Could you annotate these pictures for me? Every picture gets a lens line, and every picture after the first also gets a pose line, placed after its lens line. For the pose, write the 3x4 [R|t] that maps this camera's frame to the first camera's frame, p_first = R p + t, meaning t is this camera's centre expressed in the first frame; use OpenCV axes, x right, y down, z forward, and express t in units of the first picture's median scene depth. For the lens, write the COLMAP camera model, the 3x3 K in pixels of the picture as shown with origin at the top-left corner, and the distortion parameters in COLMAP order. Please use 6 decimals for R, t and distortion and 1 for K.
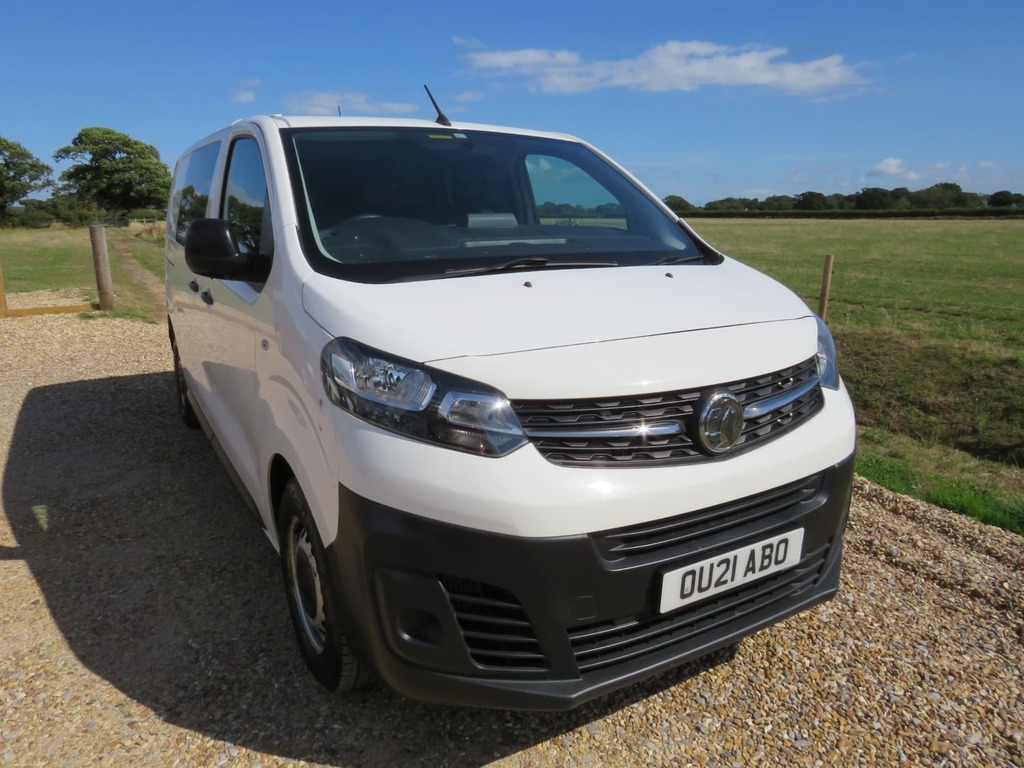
lens RADIAL K [[745.2, 0, 506.9], [0, 745.2, 382.9], [0, 0, 1]] dist [-0.042930, 0.020425]
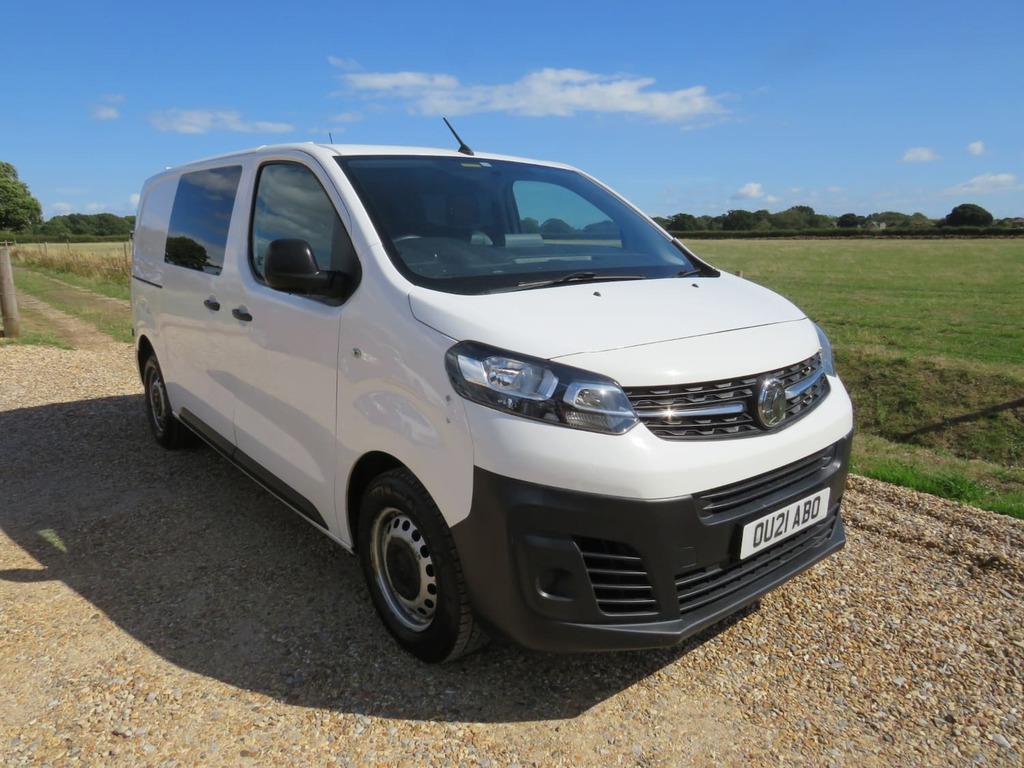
lens RADIAL K [[745.2, 0, 515.5], [0, 745.2, 380.8], [0, 0, 1]] dist [-0.042930, 0.020425]
pose [[0.986375, -0.032216, 0.161326, -0.256900], [0.037084, 0.998940, -0.027257, 0.027220], [-0.160277, 0.032868, 0.986525, -0.114286]]
